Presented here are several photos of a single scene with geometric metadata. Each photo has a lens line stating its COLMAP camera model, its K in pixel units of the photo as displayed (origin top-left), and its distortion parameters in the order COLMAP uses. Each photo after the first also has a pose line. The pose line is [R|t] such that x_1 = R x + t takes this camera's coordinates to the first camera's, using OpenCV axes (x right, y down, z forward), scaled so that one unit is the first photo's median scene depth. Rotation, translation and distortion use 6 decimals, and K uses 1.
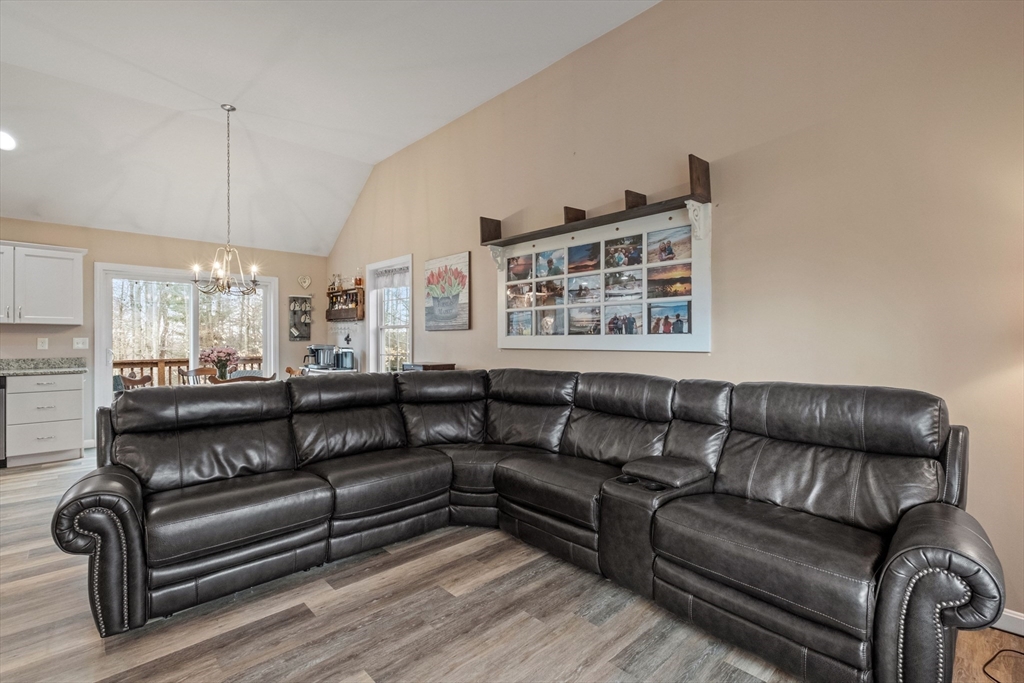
lens RADIAL K [[463.6, 0, 512.0], [0, 463.6, 341.5], [0, 0, 1]] dist [-0.002067, -0.000012]
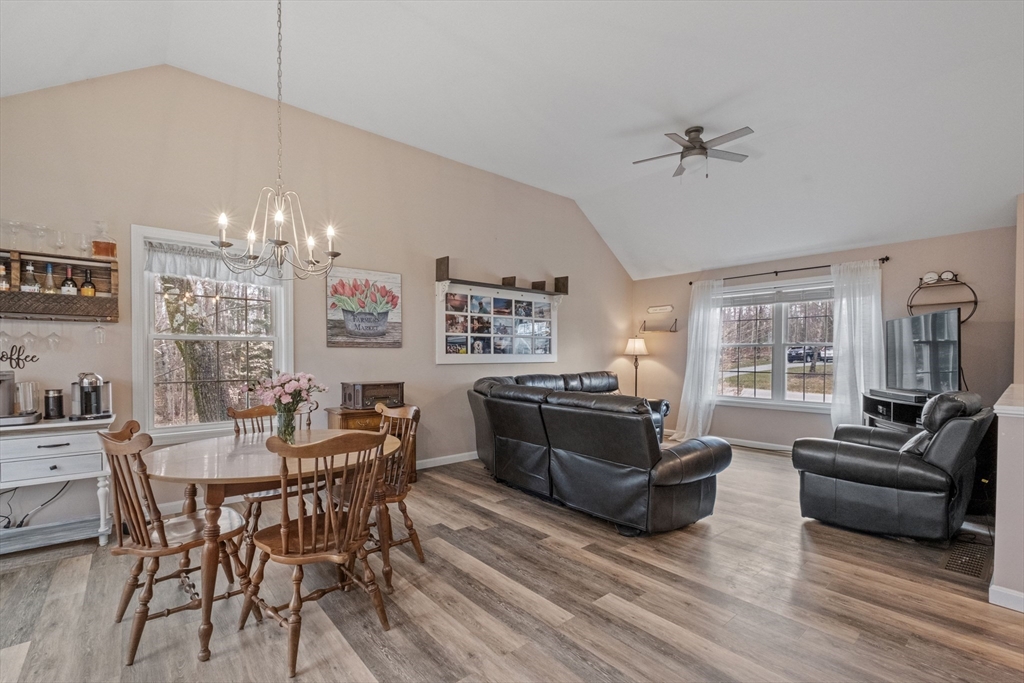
lens RADIAL K [[451.1, 0, 509.9], [0, 451.1, 360.1], [0, 0, 1]] dist [-0.001006, -0.000240]
pose [[0.055336, -0.010639, 0.998411, -1.227519], [0.004536, 0.999936, 0.010404, -0.007482], [-0.998457, 0.003954, 0.055381, 0.760963]]
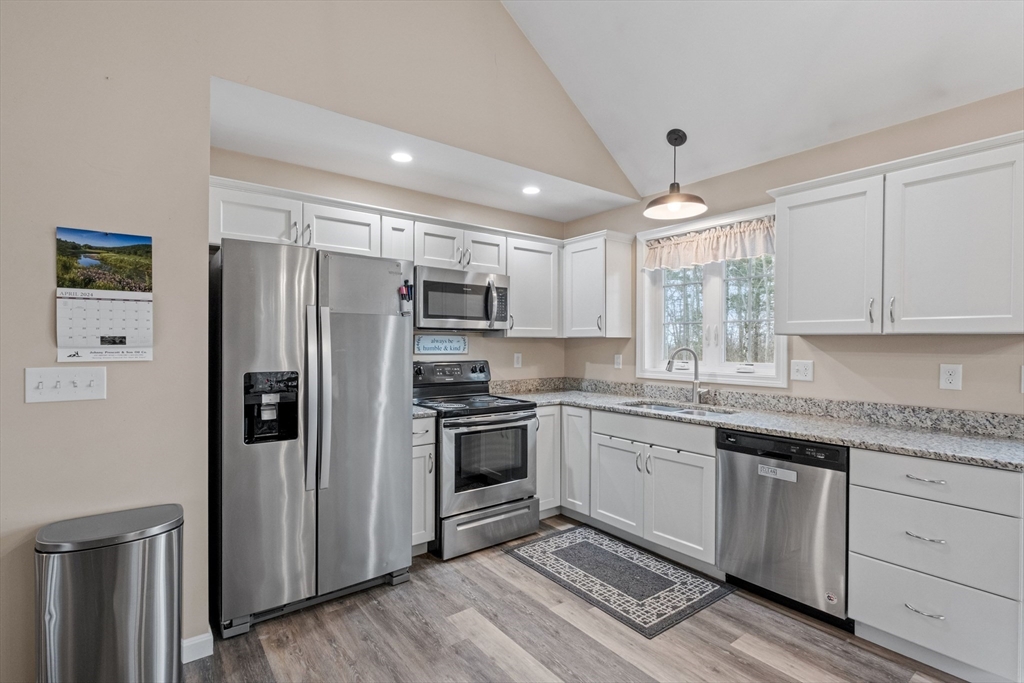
lens RADIAL K [[480.1, 0, 507.7], [0, 480.1, 344.6], [0, 0, 1]] dist [0.001412, 0.000199]
pose [[-0.109781, 0.000845, -0.993955, -0.593470], [-0.010338, 0.999945, 0.001992, -0.027778], [0.993902, 0.010494, -0.109767, 0.737809]]
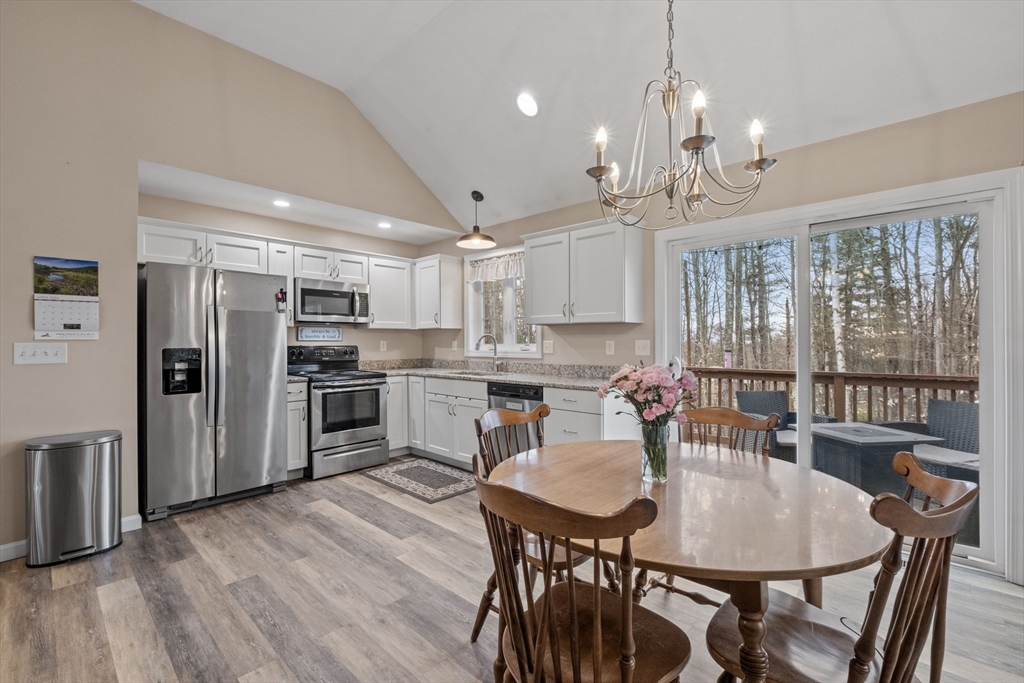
lens RADIAL K [[443.9, 0, 507.9], [0, 443.9, 339.5], [0, 0, 1]] dist [-0.002659, -0.000566]
pose [[0.057417, -0.004471, -0.998340, -0.308315], [-0.002276, 0.999987, -0.004609, -0.006376], [0.998348, 0.002536, 0.057406, 0.930389]]
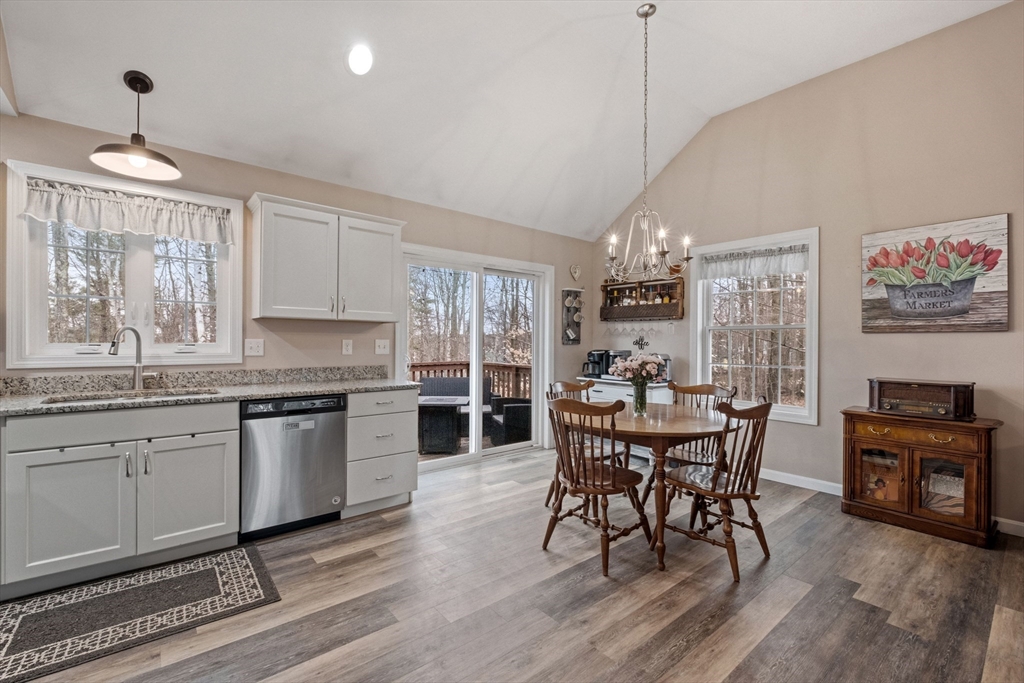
lens RADIAL K [[443.9, 0, 507.9], [0, 443.9, 339.5], [0, 0, 1]] dist [-0.002659, -0.000566]
pose [[0.997284, 0.006587, -0.073353, -0.833639], [-0.007270, 0.999933, -0.009049, -0.003665], [0.073289, 0.009557, 0.997265, 0.349602]]
